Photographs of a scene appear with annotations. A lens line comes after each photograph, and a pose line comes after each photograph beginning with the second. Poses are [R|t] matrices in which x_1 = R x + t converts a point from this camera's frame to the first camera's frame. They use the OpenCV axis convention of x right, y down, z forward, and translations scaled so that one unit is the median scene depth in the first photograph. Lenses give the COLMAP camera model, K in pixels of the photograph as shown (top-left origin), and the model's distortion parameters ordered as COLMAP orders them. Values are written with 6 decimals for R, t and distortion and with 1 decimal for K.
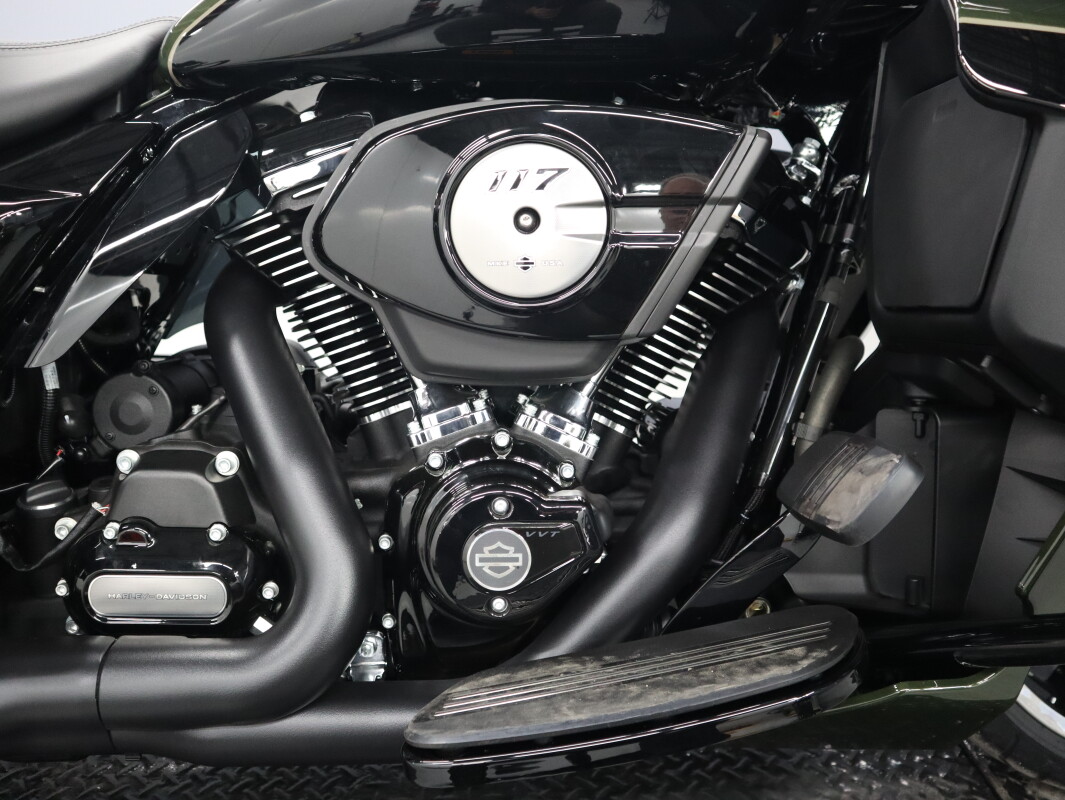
lens RADIAL K [[849.0, 0, 536.5], [0, 849.0, 402.4], [0, 0, 1]] dist [-0.116290, 0.086982]
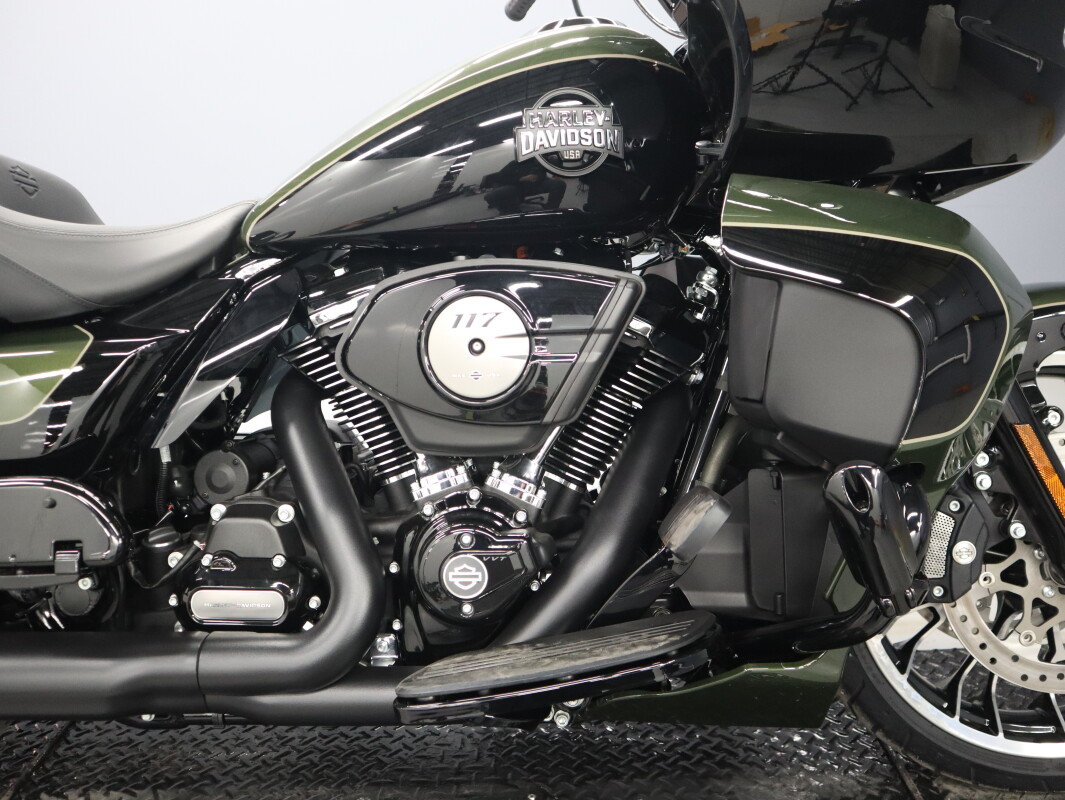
lens RADIAL K [[849.0, 0, 536.5], [0, 849.0, 402.4], [0, 0, 1]] dist [-0.116290, 0.086982]
pose [[0.996022, -0.020613, -0.086688, 0.189036], [0.014063, 0.997046, -0.075502, -0.001340], [0.087988, 0.073983, 0.993370, -0.409938]]
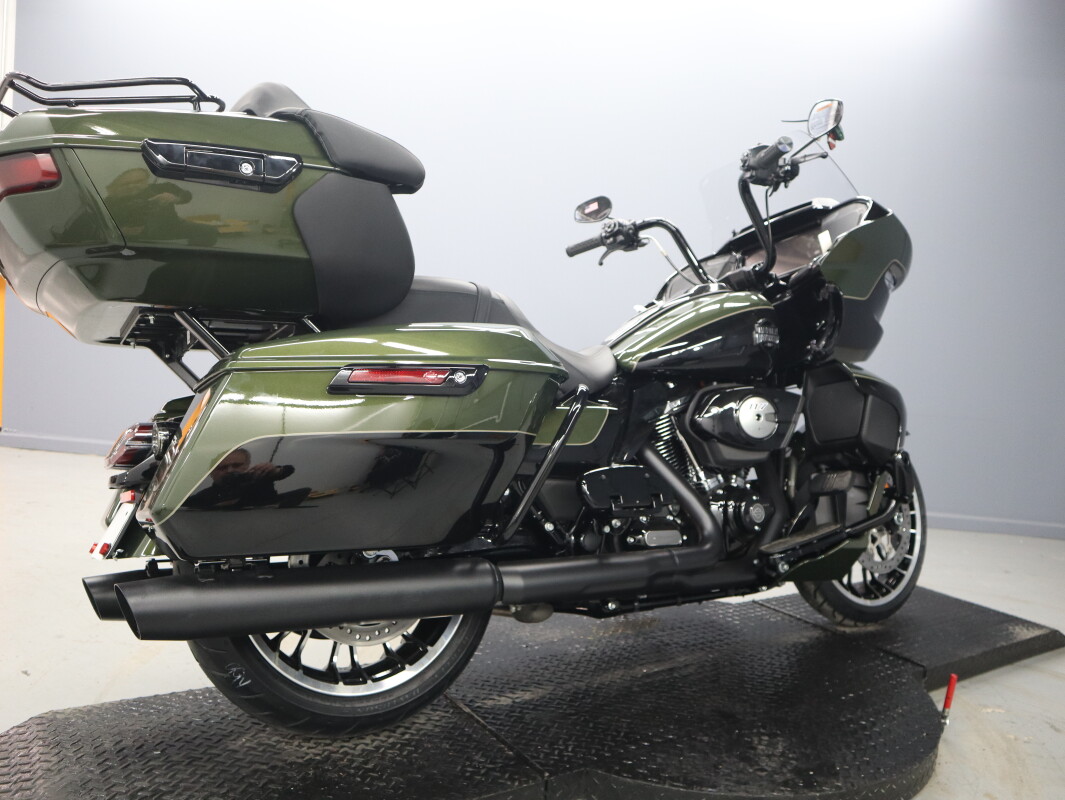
lens RADIAL K [[861.8, 0, 537.7], [0, 861.8, 403.0], [0, 0, 1]] dist [-0.113516, 0.096408]
pose [[0.861787, 0.027097, 0.506546, -2.347047], [0.111479, 0.964044, -0.241230, 0.446969], [-0.494869, 0.264358, 0.827780, -1.411750]]
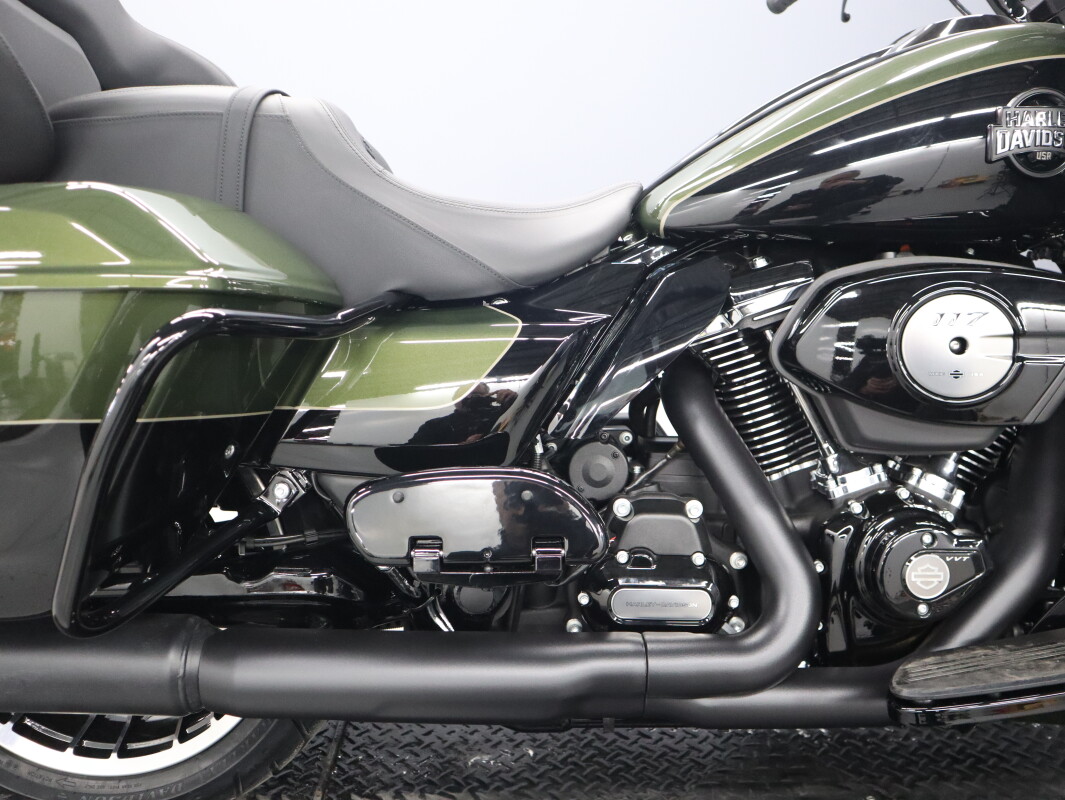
lens RADIAL K [[849.0, 0, 536.5], [0, 849.0, 402.4], [0, 0, 1]] dist [-0.116290, 0.086982]
pose [[0.997361, 0.007844, -0.072184, -0.549644], [-0.012938, 0.997437, -0.070373, -0.002007], [0.071447, 0.071121, 0.994906, -0.427781]]
